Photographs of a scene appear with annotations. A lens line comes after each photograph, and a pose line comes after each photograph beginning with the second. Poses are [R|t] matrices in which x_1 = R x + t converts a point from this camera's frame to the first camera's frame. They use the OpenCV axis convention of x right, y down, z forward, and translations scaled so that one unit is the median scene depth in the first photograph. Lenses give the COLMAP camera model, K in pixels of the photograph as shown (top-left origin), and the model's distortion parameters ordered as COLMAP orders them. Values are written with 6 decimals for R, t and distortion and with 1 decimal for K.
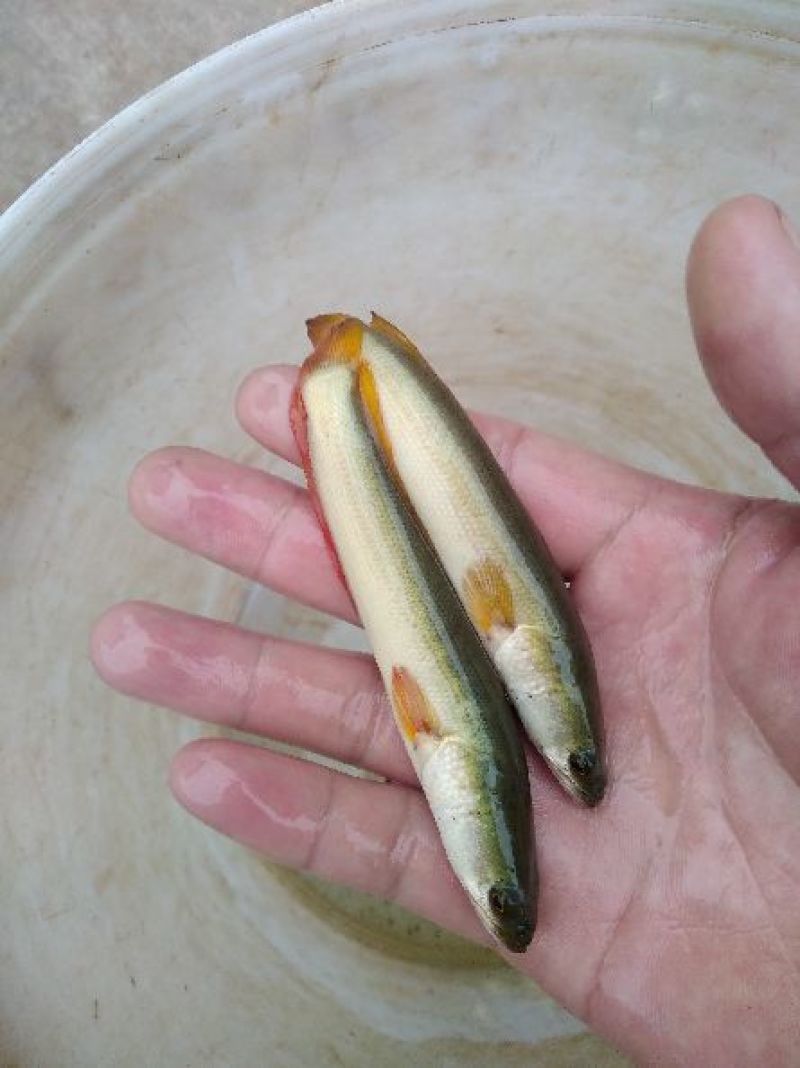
lens RADIAL K [[820.9, 0, 400.0], [0, 820.9, 534.0], [0, 0, 1]] dist [0.002011, 0.006841]
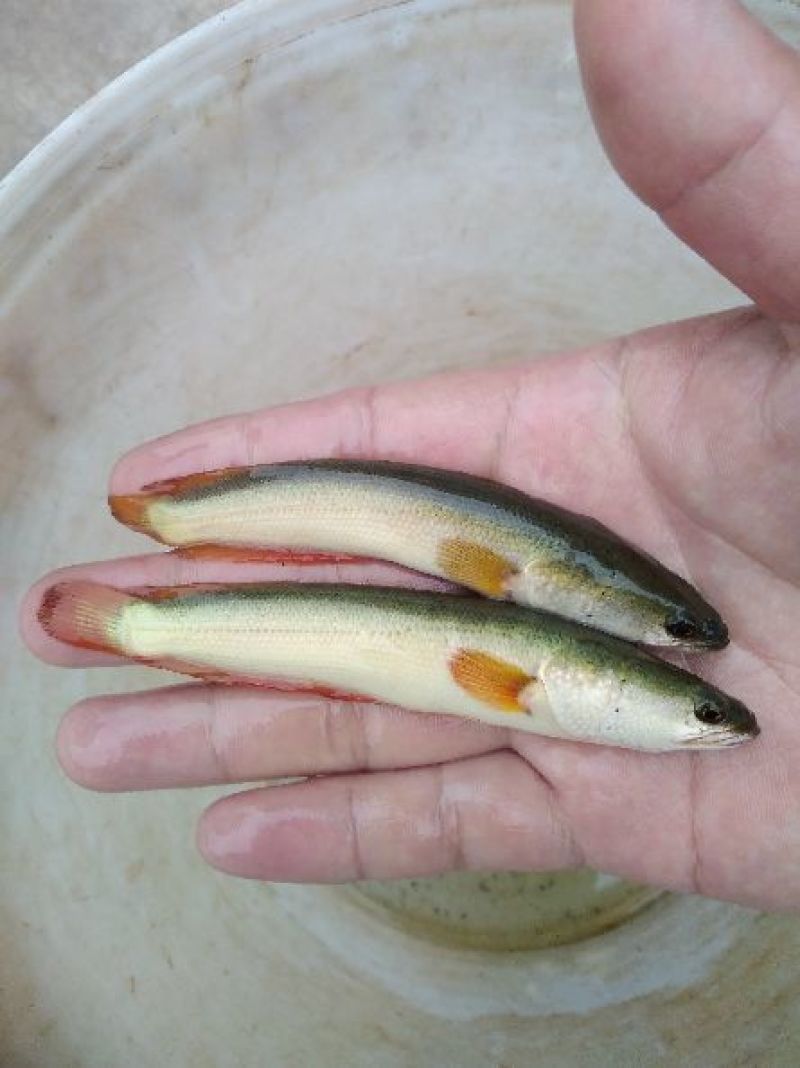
lens RADIAL K [[823.2, 0, 400.0], [0, 823.2, 534.0], [0, 0, 1]] dist [-0.005956, 0.003508]
pose [[0.992823, -0.108250, -0.050830, 0.087191], [0.106247, 0.993511, -0.040600, 0.095847], [0.054895, 0.034908, 0.997882, -0.041563]]
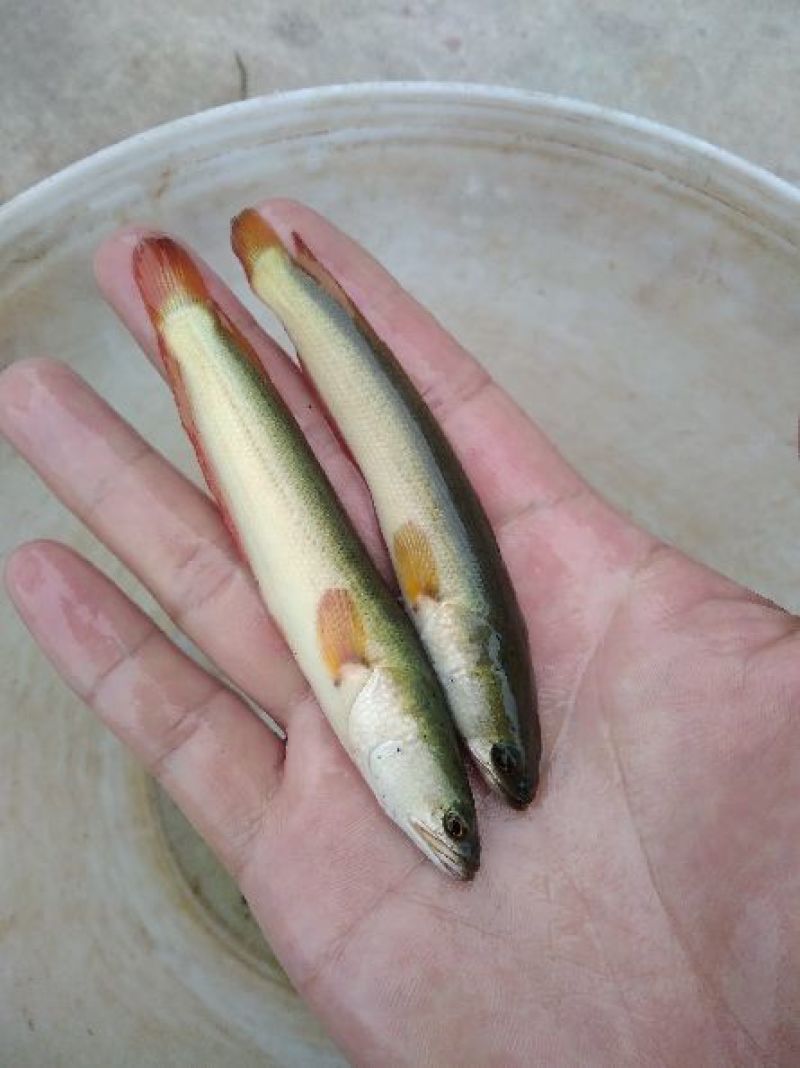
lens RADIAL K [[827.3, 0, 400.0], [0, 827.3, 534.0], [0, 0, 1]] dist [-0.003641, 0.013583]
pose [[0.998873, -0.041178, 0.023624, 0.168835], [0.042610, 0.997059, -0.063698, 0.014686], [-0.020931, 0.064633, 0.997690, -0.114102]]
